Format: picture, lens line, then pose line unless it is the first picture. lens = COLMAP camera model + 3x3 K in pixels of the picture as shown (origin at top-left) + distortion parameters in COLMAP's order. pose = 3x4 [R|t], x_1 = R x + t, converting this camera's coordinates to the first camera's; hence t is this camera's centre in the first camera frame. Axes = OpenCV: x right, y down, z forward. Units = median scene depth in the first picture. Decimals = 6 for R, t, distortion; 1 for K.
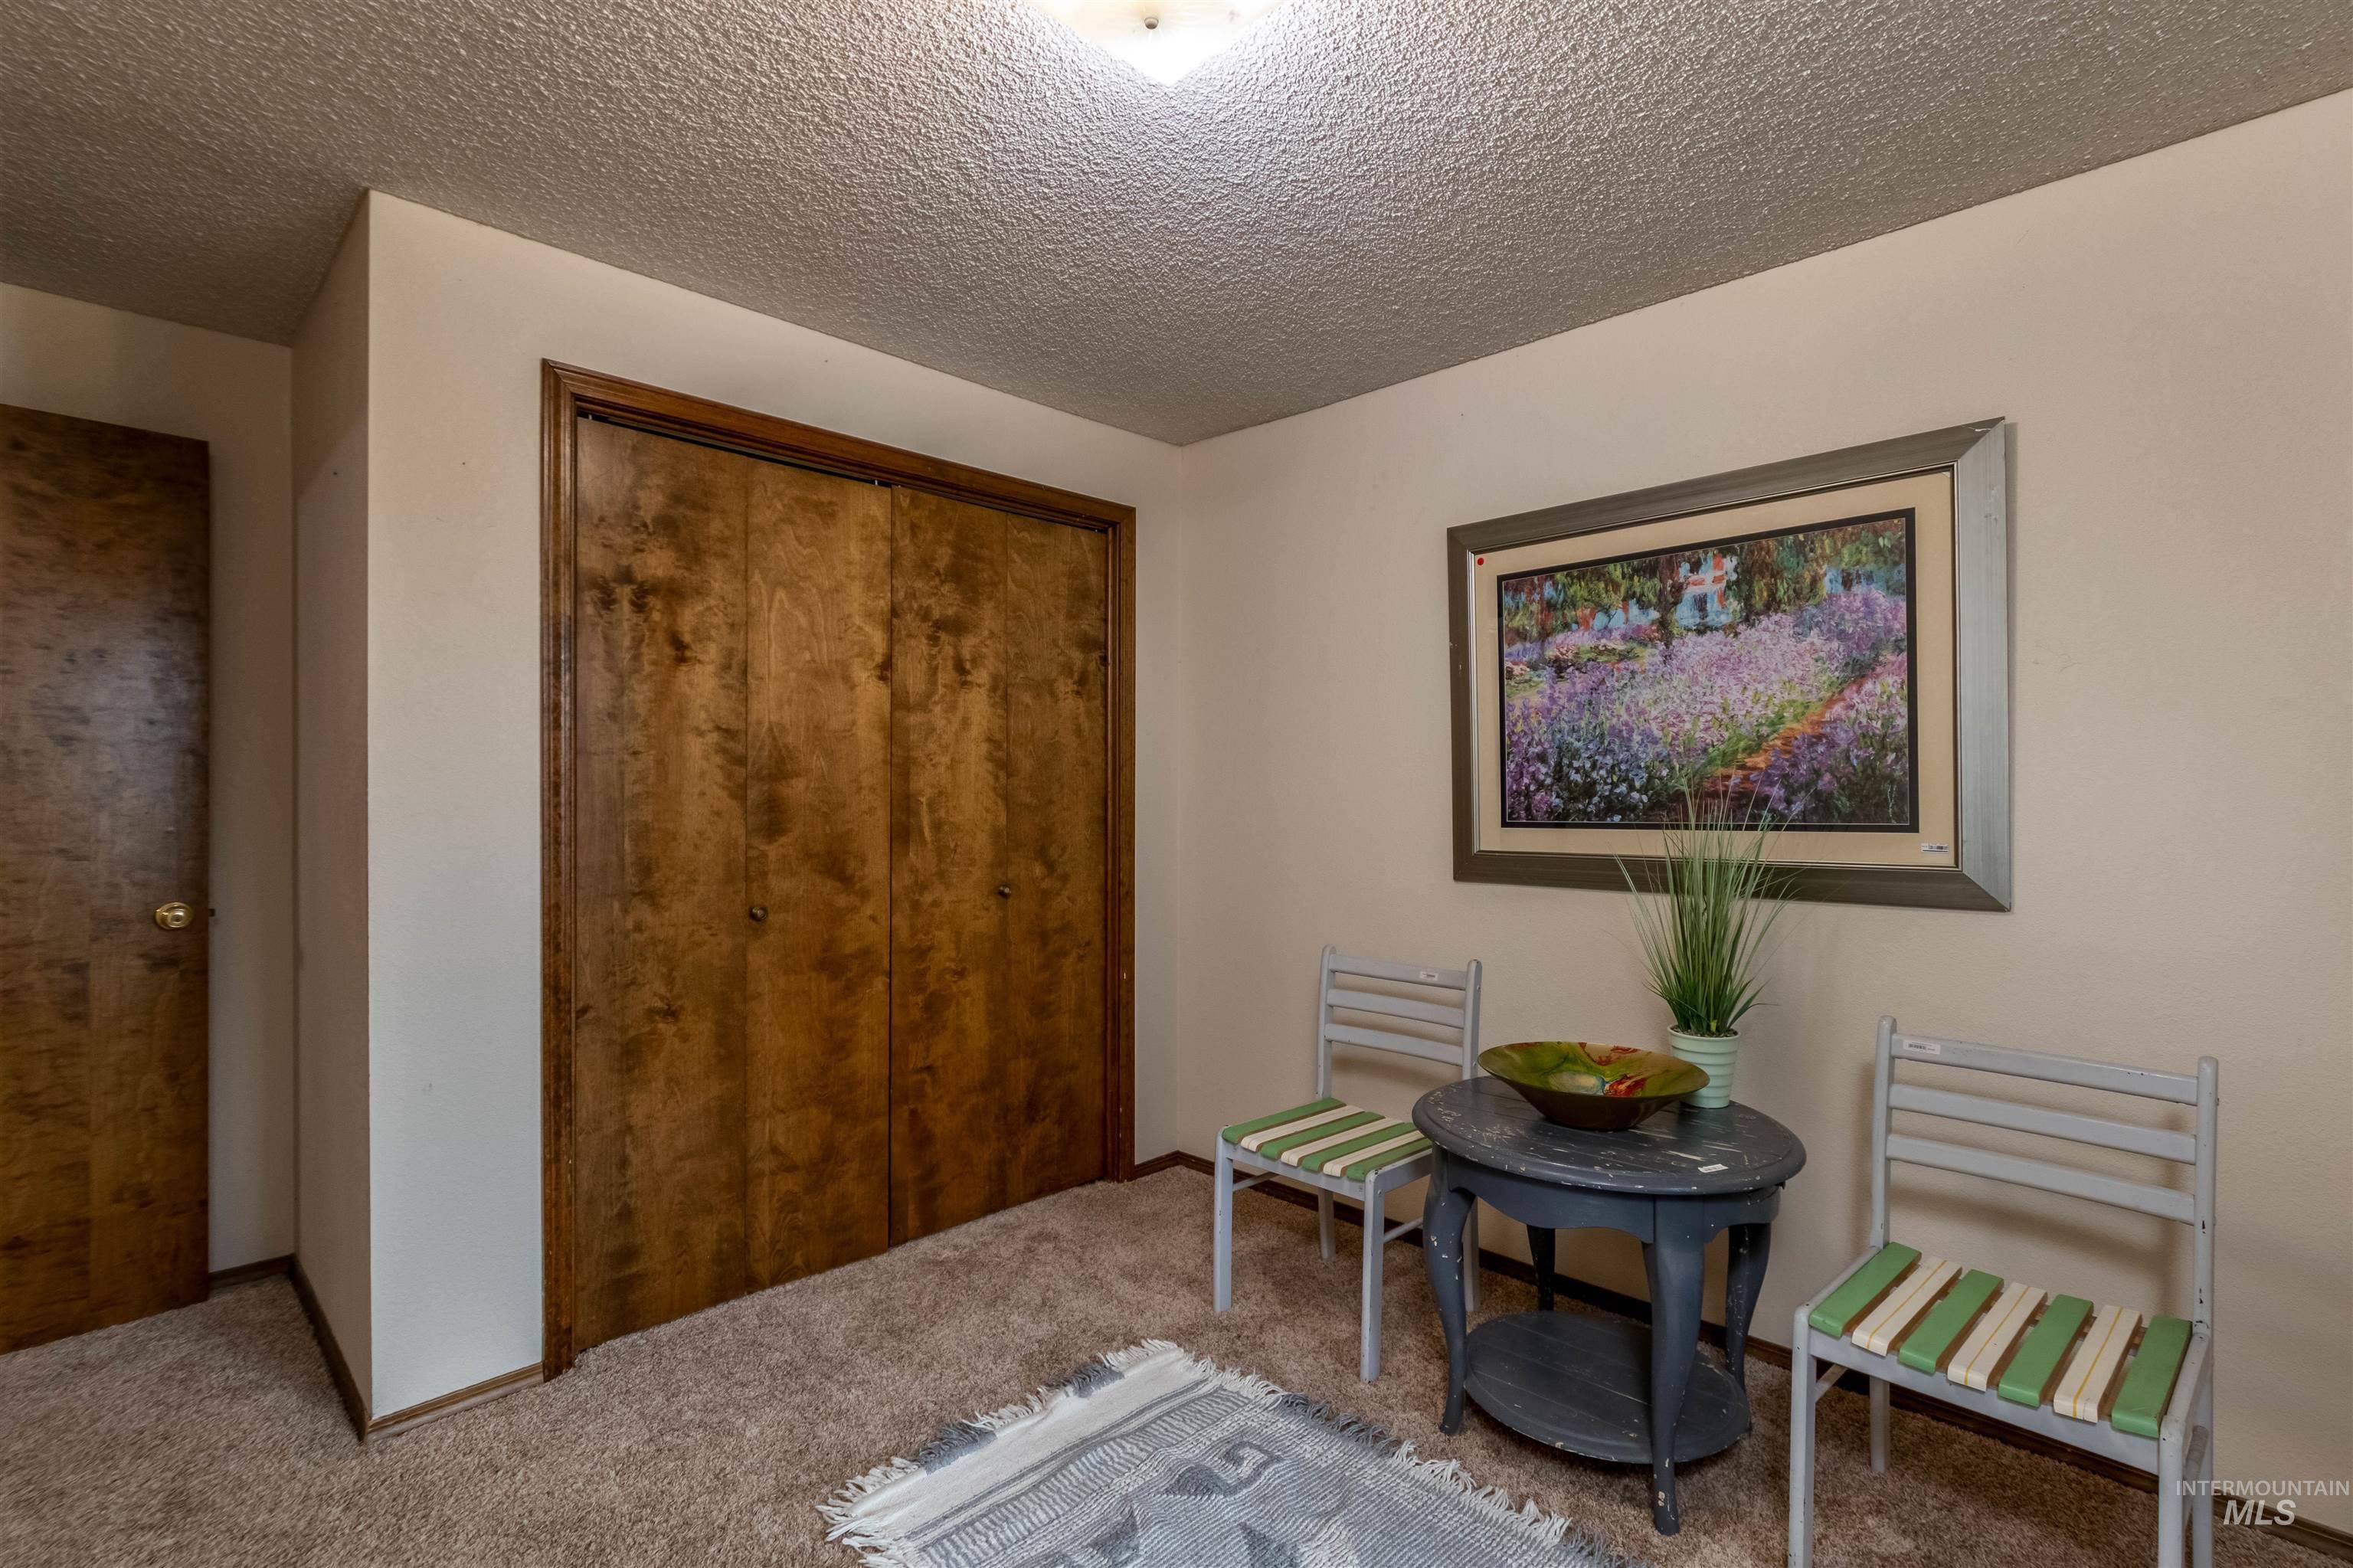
lens RADIAL K [[1119.8, 0, 1180.3], [0, 1119.8, 792.3], [0, 0, 1]] dist [0.000774, -0.000135]
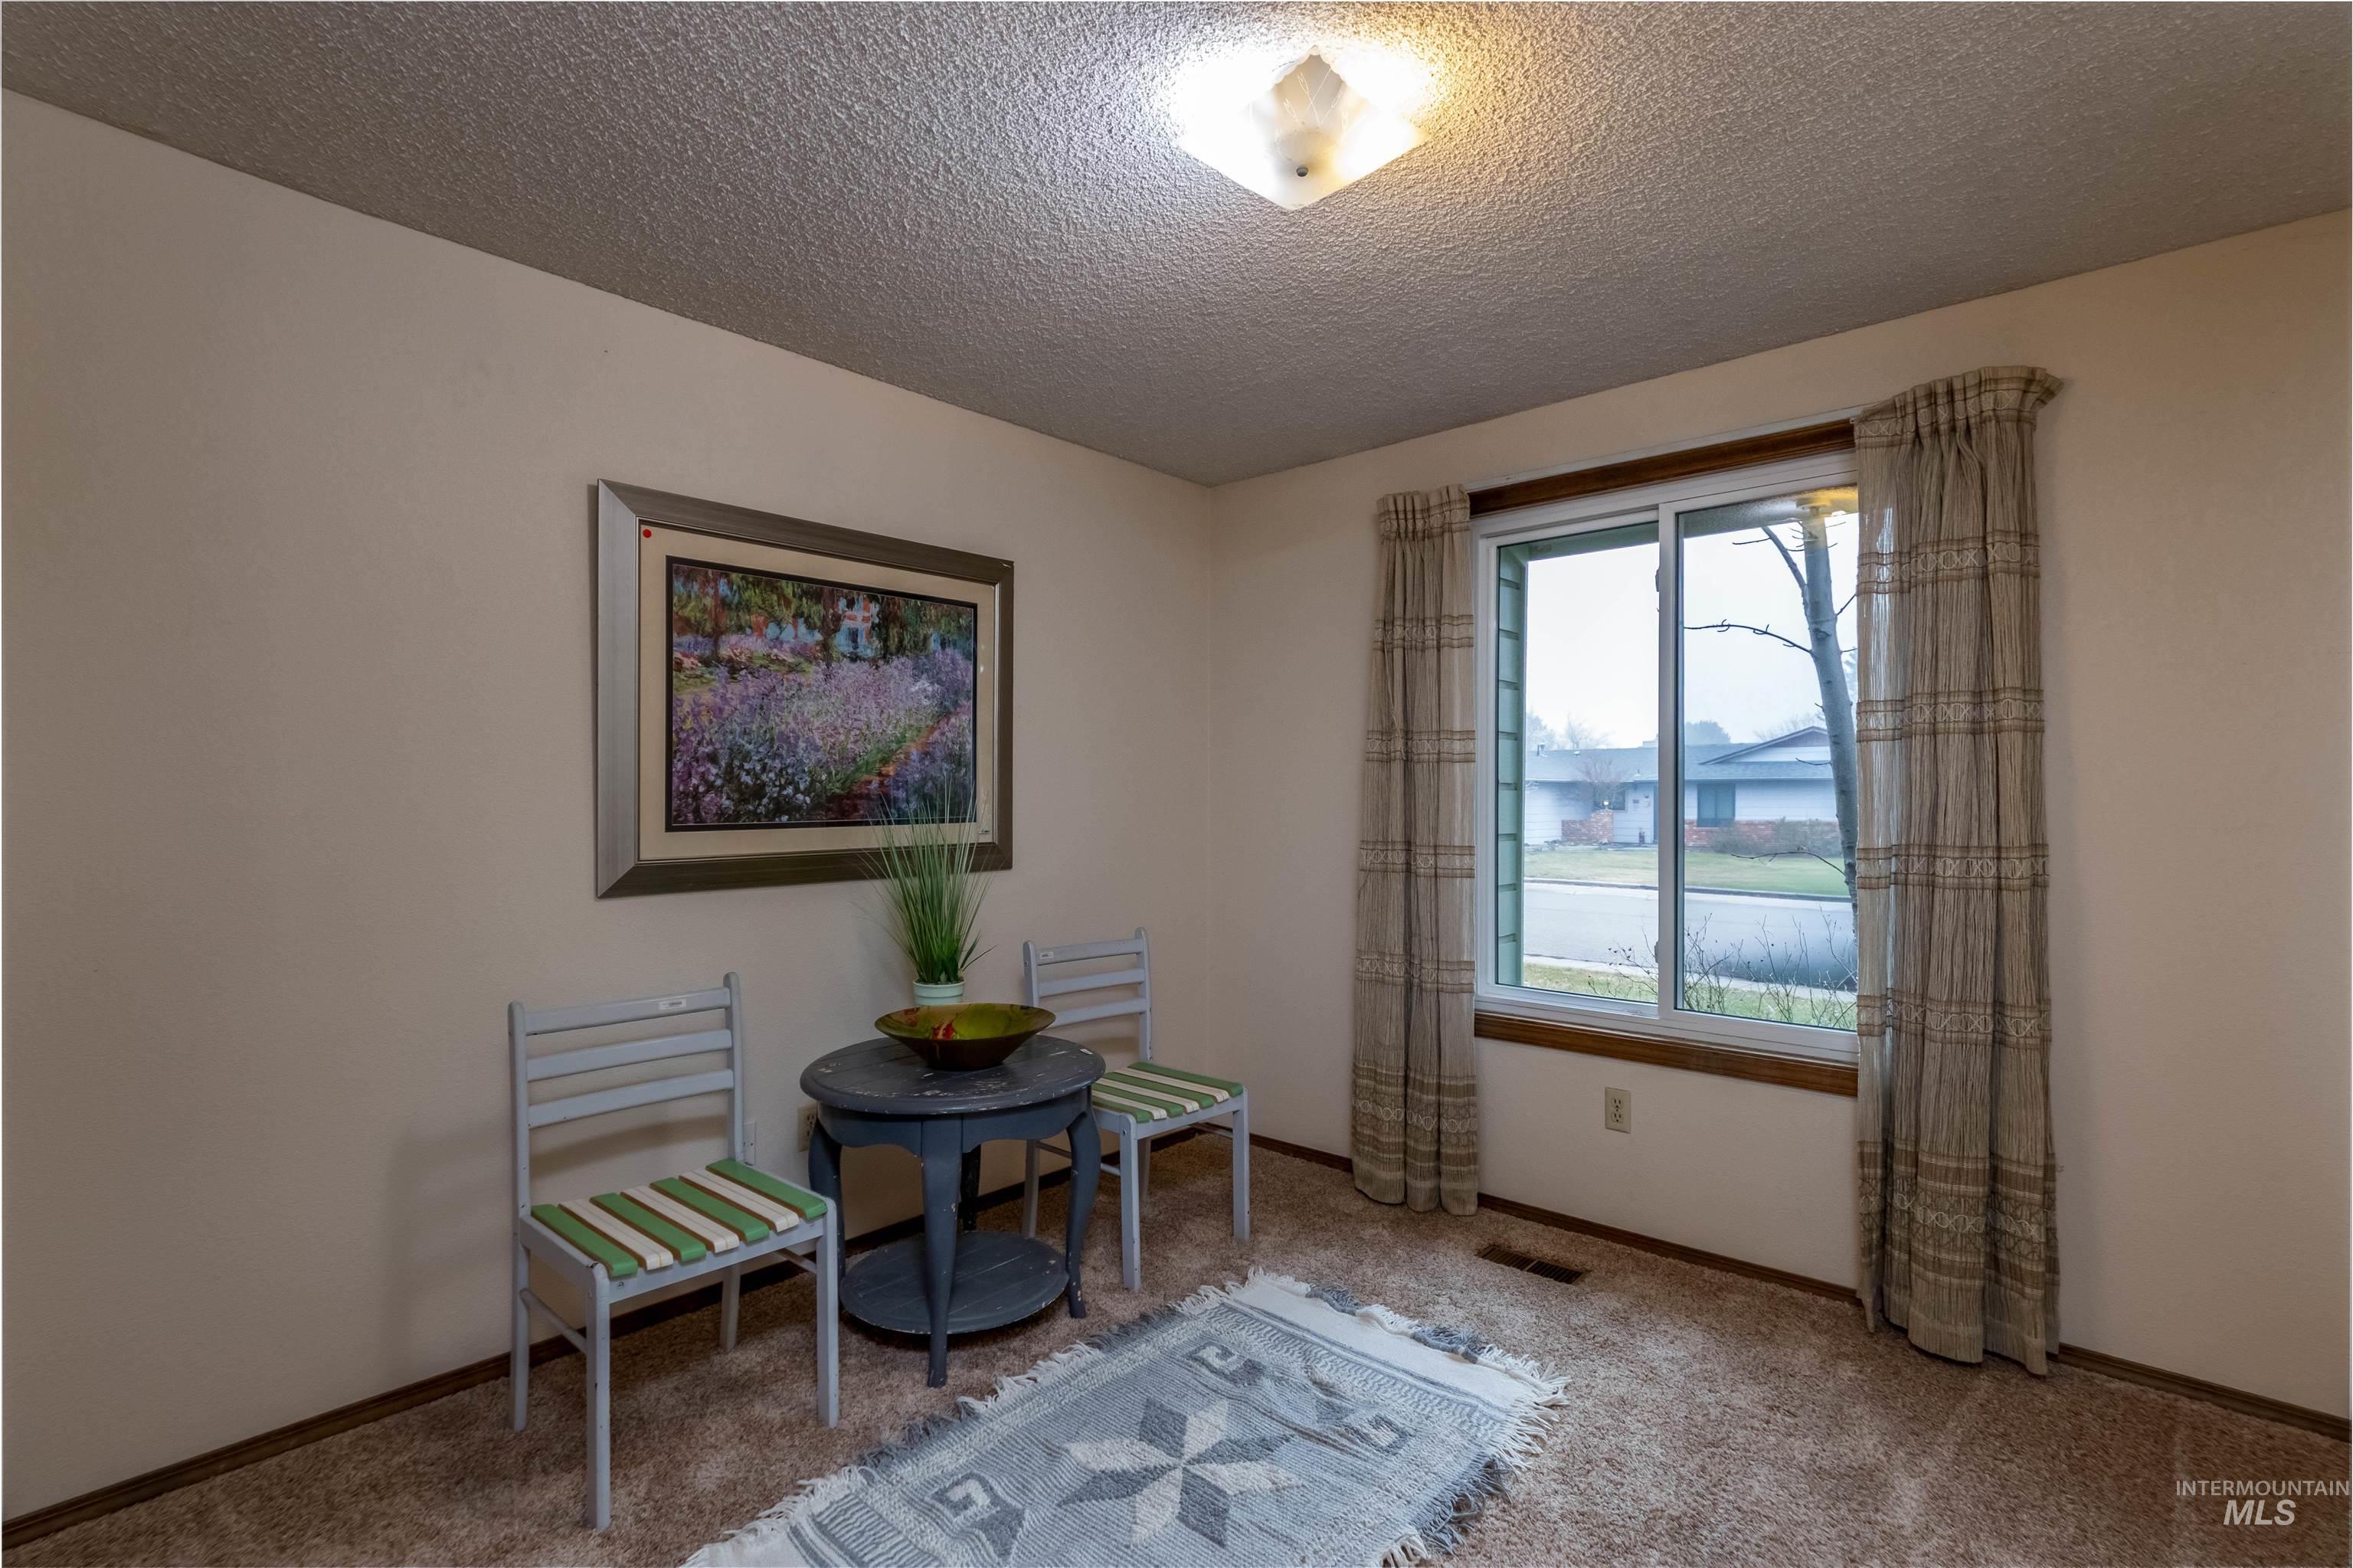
lens RADIAL K [[1119.8, 0, 1180.3], [0, 1119.8, 792.3], [0, 0, 1]] dist [0.000774, -0.000135]
pose [[-0.078132, -0.008012, 0.996911, -0.722025], [-0.016447, 0.999842, 0.006747, -0.015387], [-0.996807, -0.015870, -0.078252, 0.715366]]
